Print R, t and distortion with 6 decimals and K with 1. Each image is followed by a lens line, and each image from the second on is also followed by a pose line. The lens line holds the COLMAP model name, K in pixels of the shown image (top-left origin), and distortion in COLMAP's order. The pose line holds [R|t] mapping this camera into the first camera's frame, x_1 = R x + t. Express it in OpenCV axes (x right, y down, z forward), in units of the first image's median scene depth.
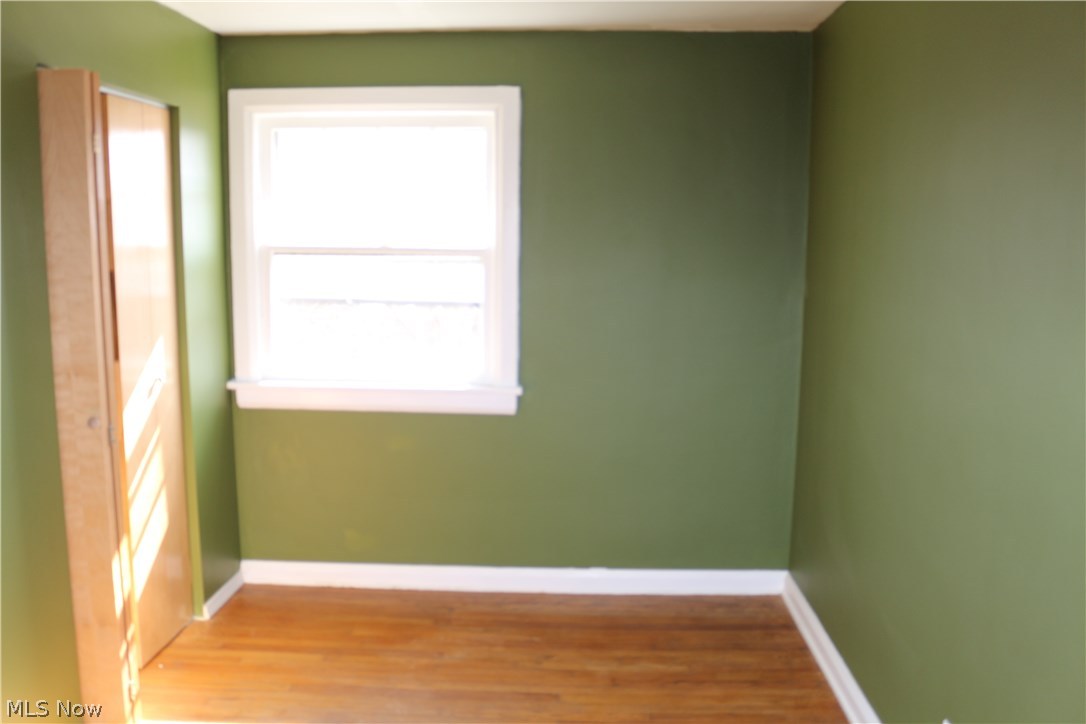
lens RADIAL K [[887.4, 0, 543.0], [0, 887.4, 362.0], [0, 0, 1]] dist [-0.109553, 0.006583]
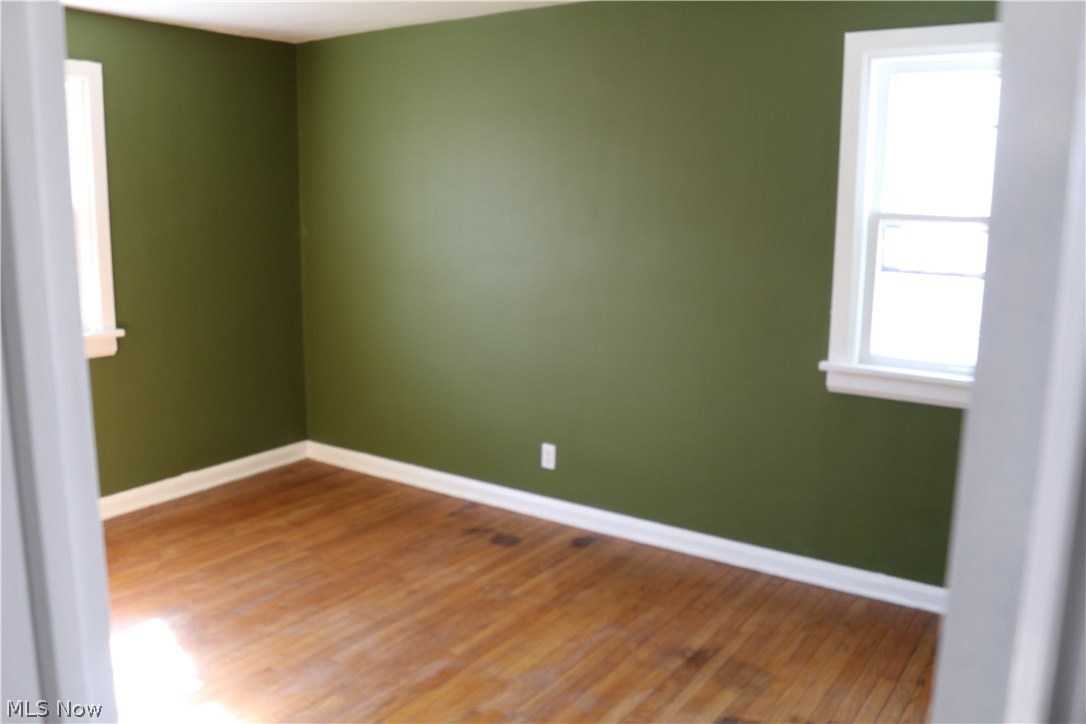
lens RADIAL K [[887.4, 0, 543.0], [0, 887.4, 362.0], [0, 0, 1]] dist [-0.109553, 0.006583]
pose [[0.499281, -0.141415, 0.854822, -0.792882], [0.100004, 0.989403, 0.105269, 0.008215], [-0.860649, 0.032927, 0.508132, -0.032636]]
